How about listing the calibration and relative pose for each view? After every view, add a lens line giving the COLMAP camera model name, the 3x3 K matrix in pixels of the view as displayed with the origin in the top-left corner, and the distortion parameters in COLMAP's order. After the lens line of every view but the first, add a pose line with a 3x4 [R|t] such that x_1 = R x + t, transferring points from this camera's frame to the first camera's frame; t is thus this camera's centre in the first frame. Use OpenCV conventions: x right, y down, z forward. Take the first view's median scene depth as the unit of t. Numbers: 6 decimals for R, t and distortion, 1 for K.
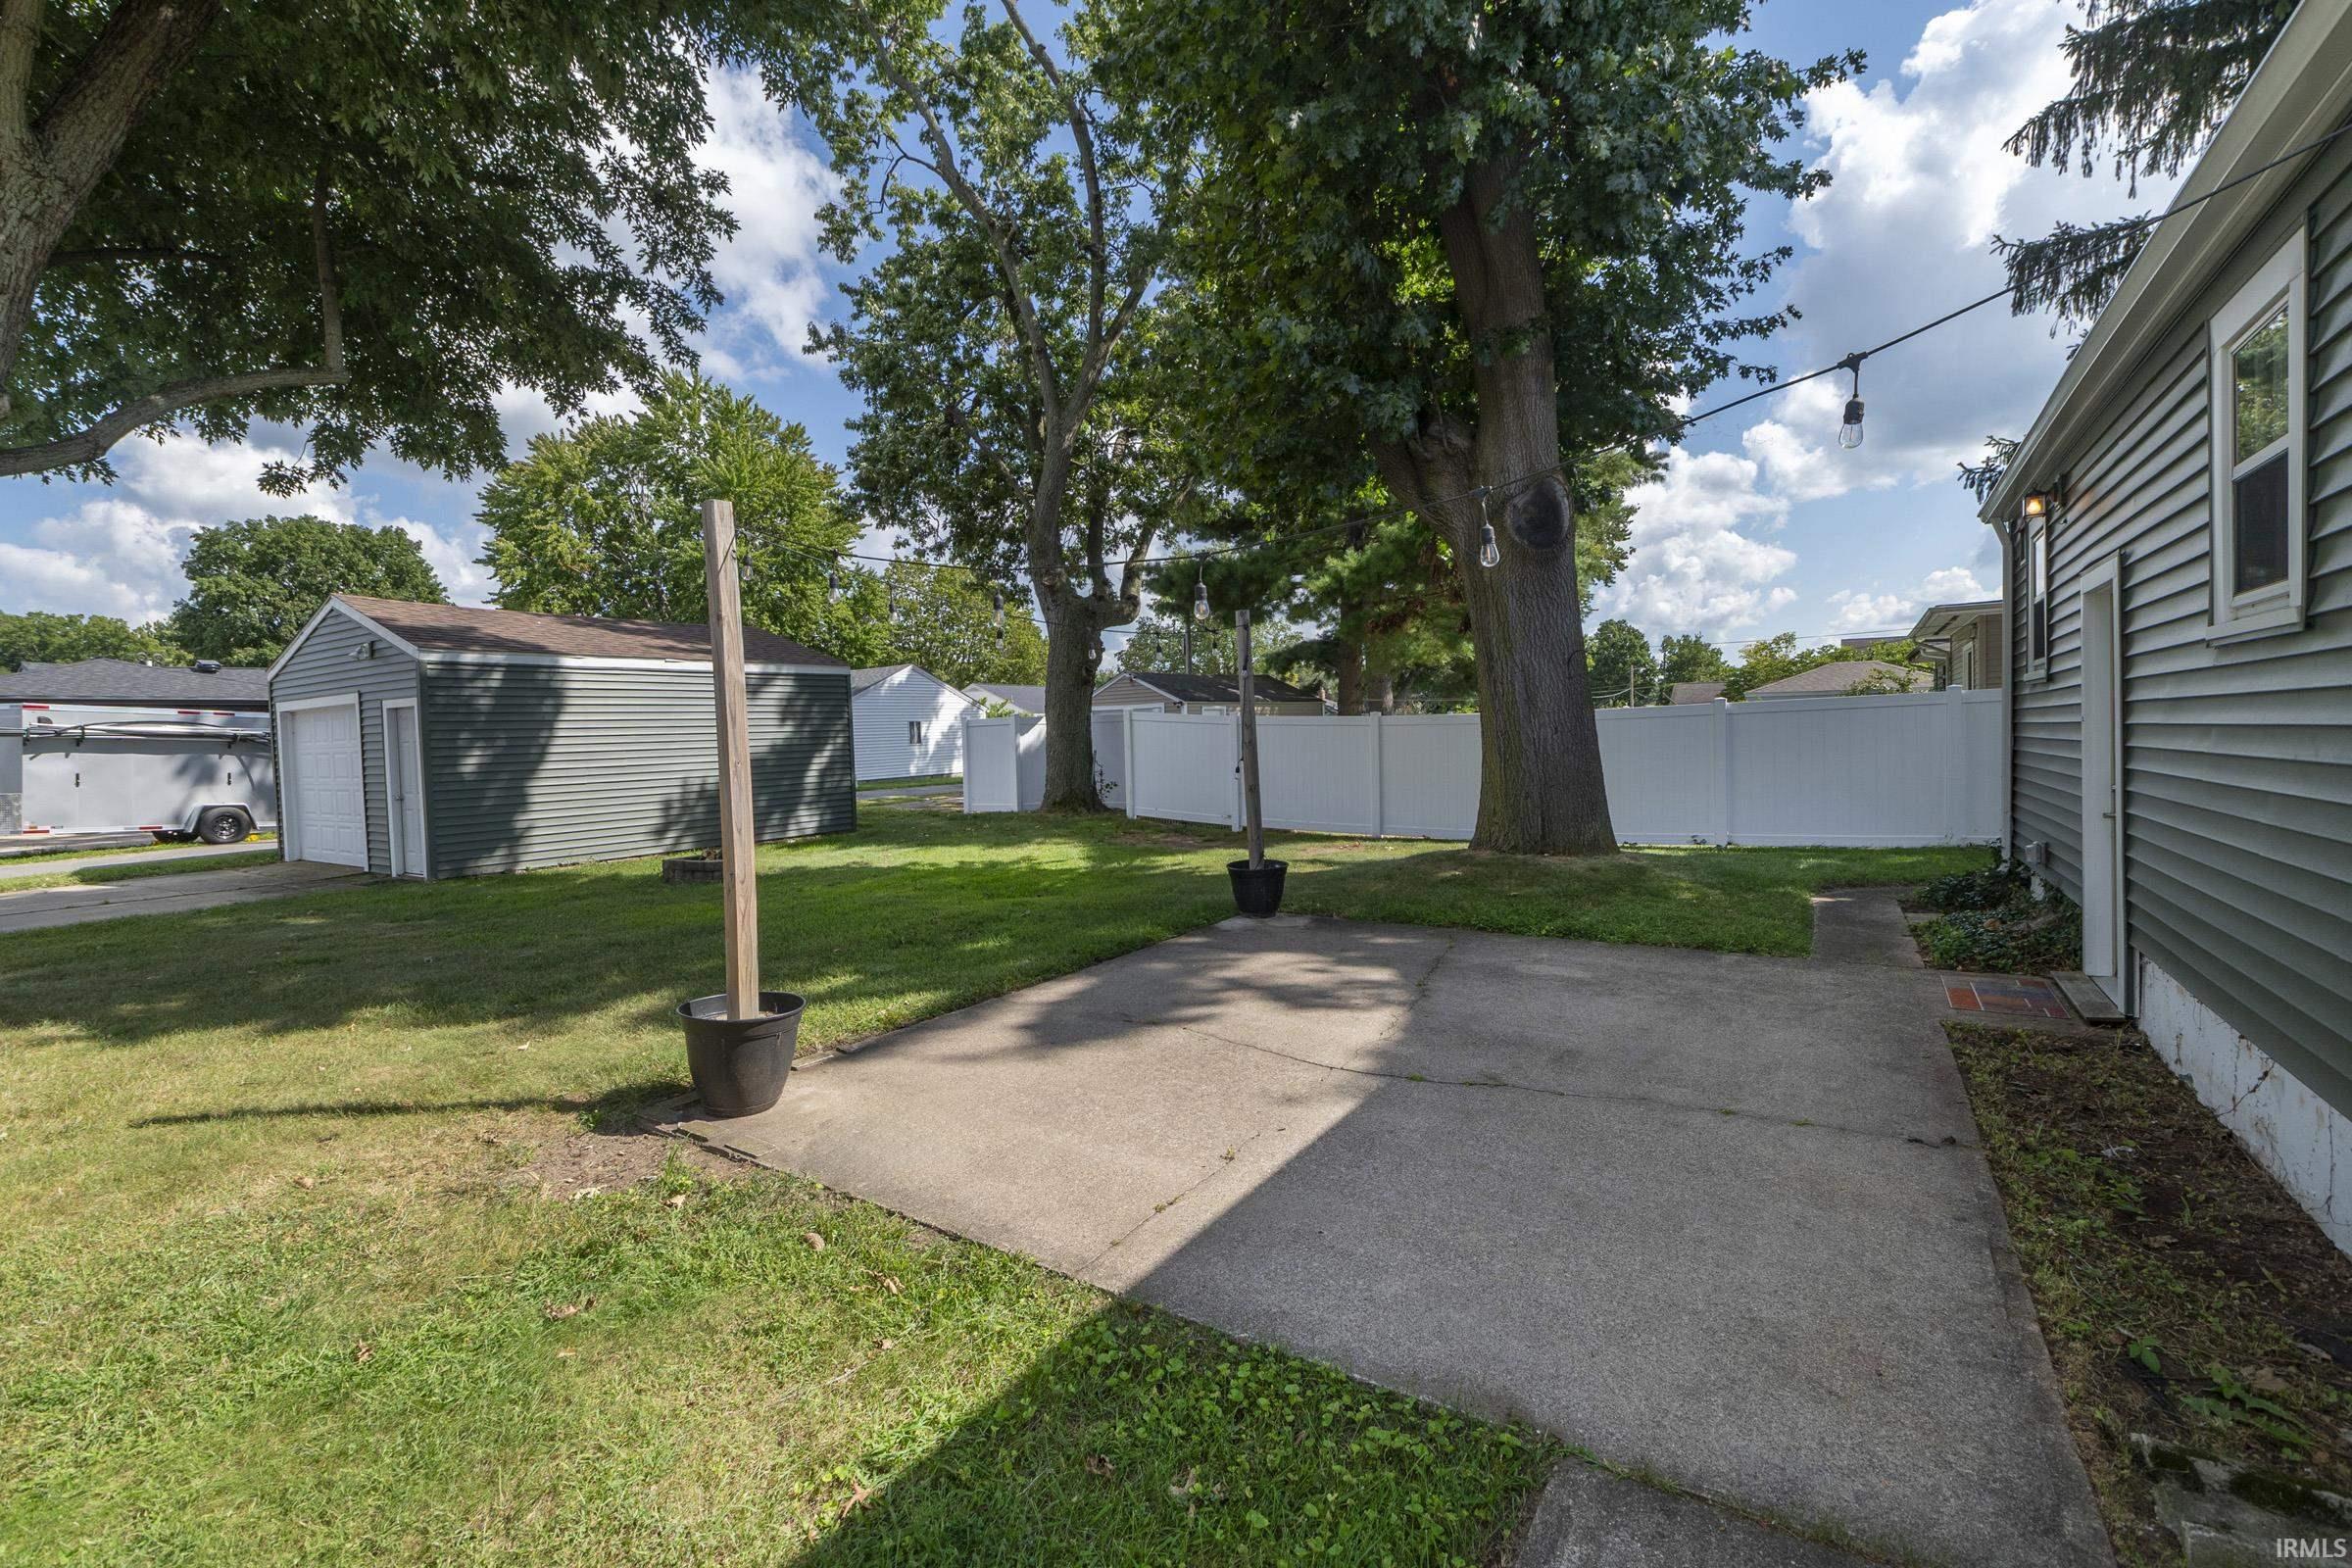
lens RADIAL K [[1032.1, 0, 1158.2], [0, 1032.1, 774.8], [0, 0, 1]] dist [0.010304, 0.000075]
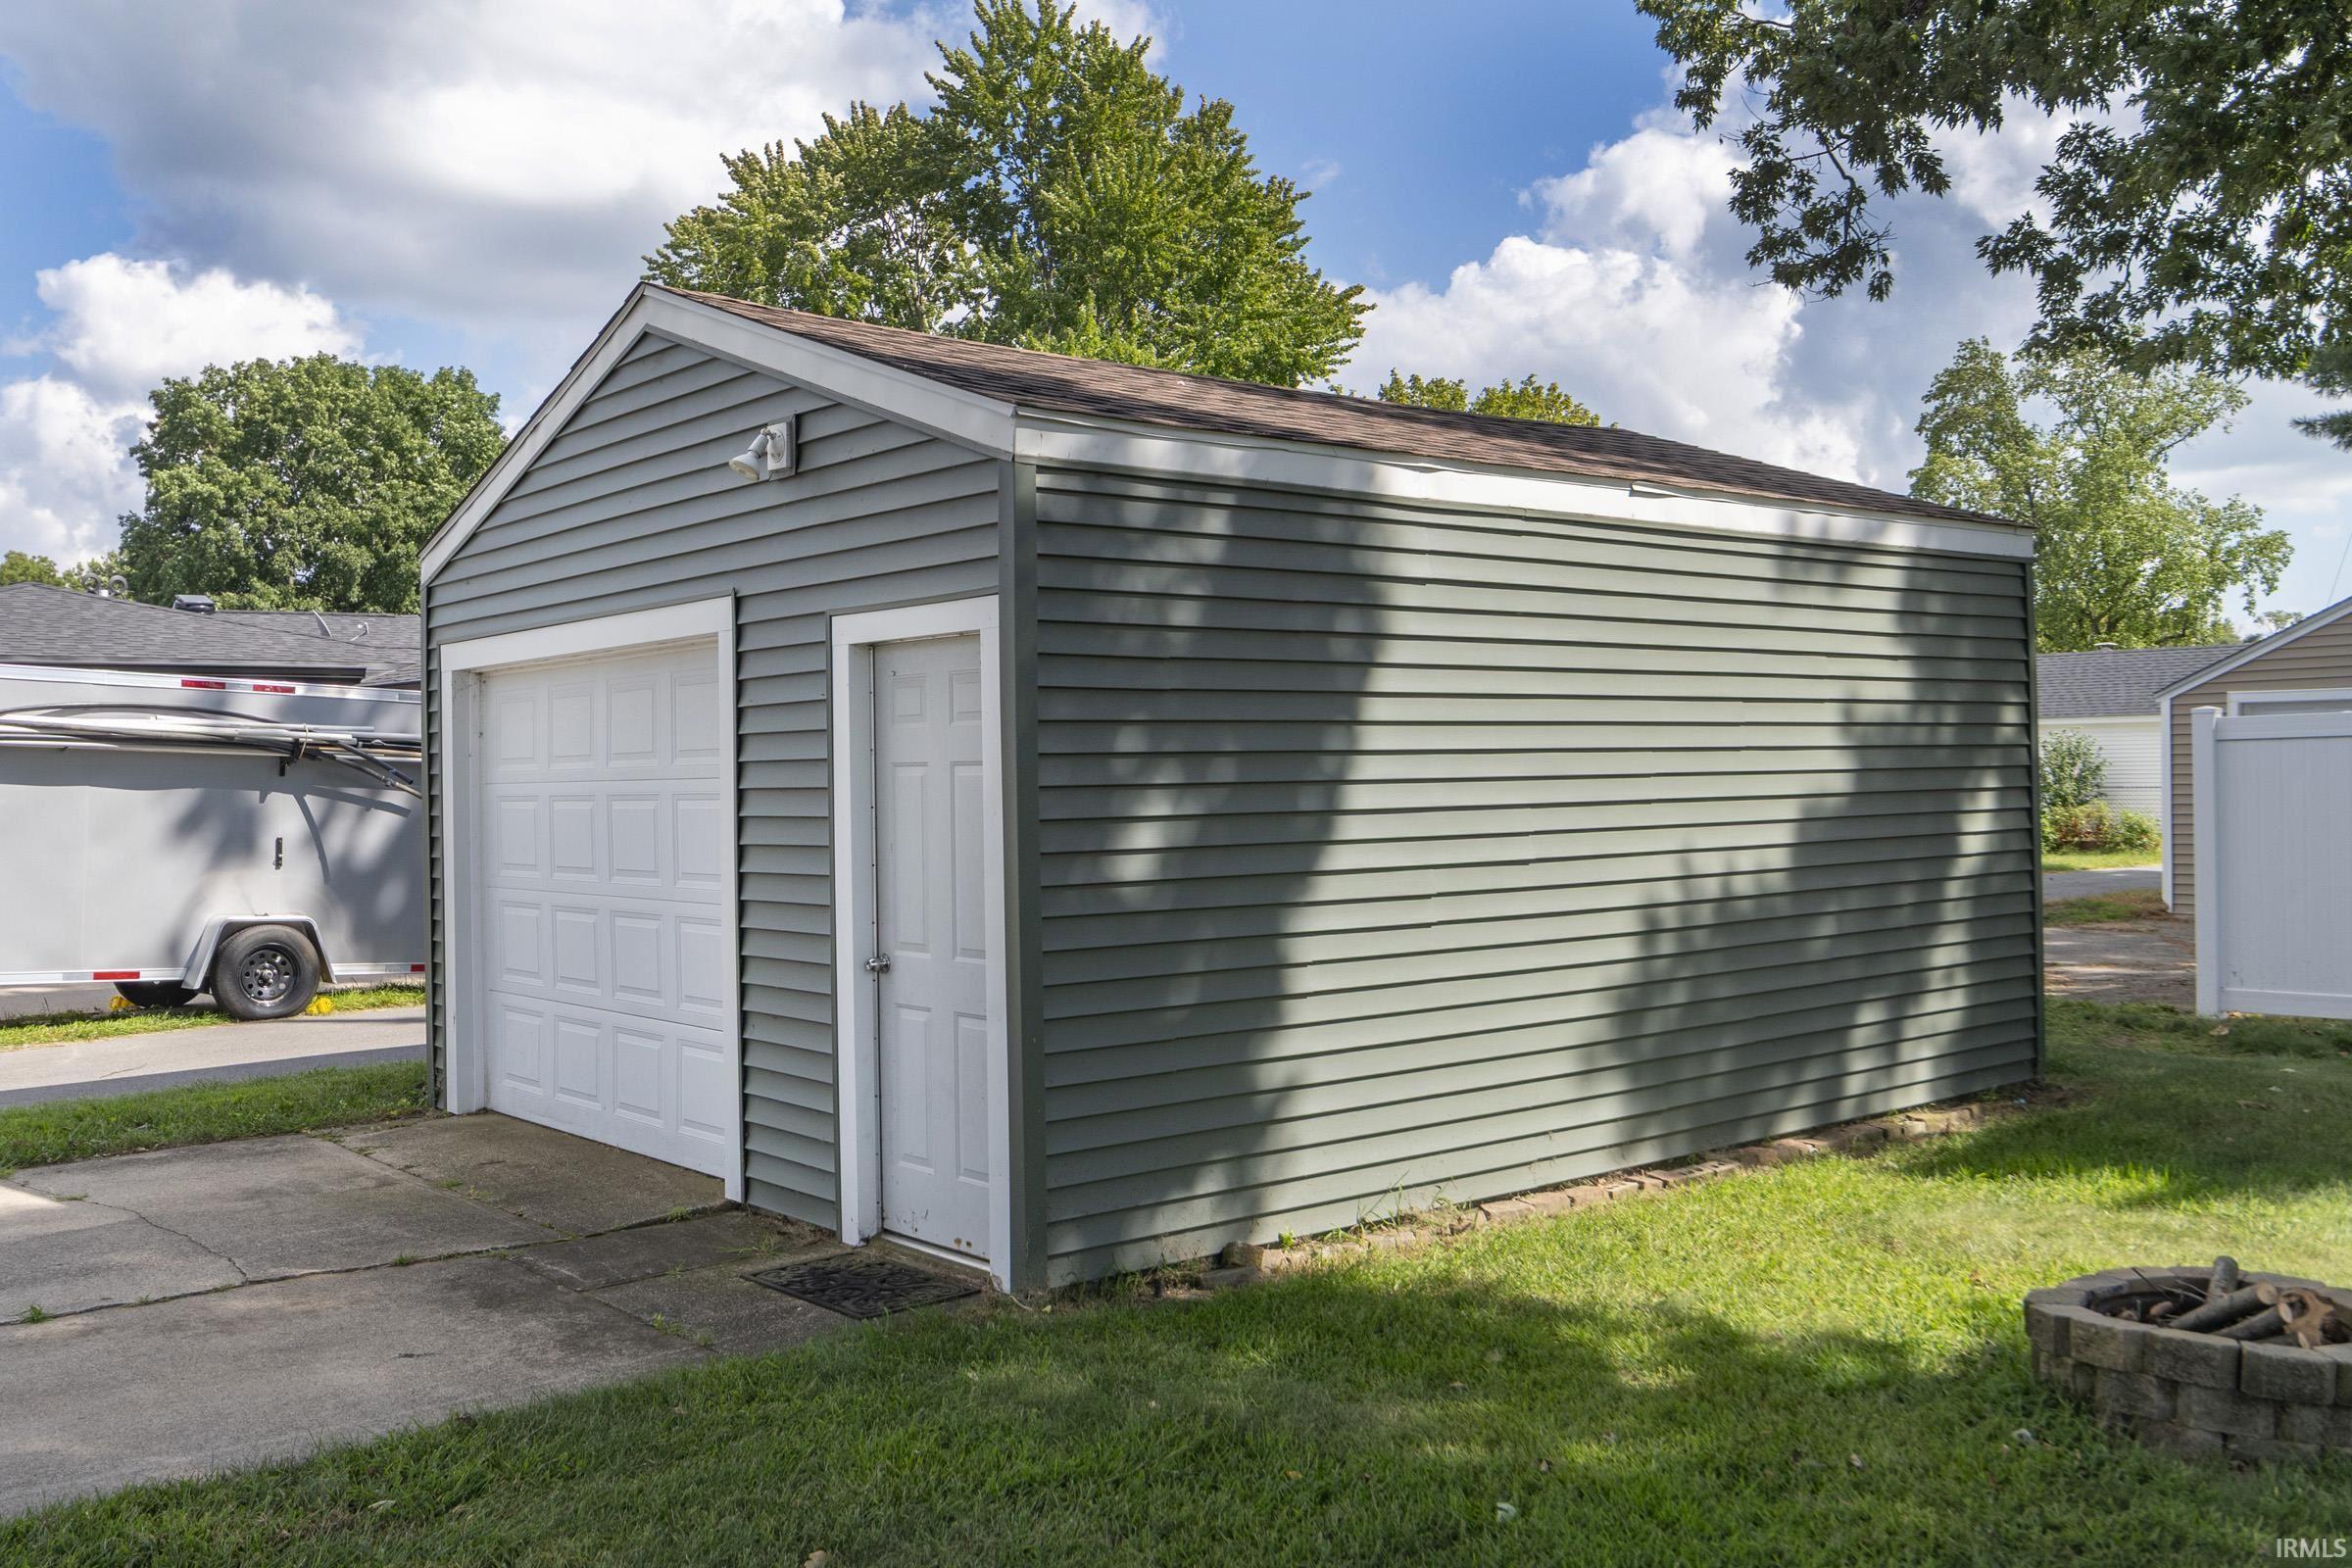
lens RADIAL K [[2110.3, 0, 1172.4], [0, 2110.3, 784.3], [0, 0, 1]] dist [0.019901, 0.007731]
pose [[0.958358, 0.017098, -0.285057, -0.357656], [-0.026211, 0.999259, -0.028186, -0.008570], [0.284364, 0.034484, 0.958096, 0.343488]]
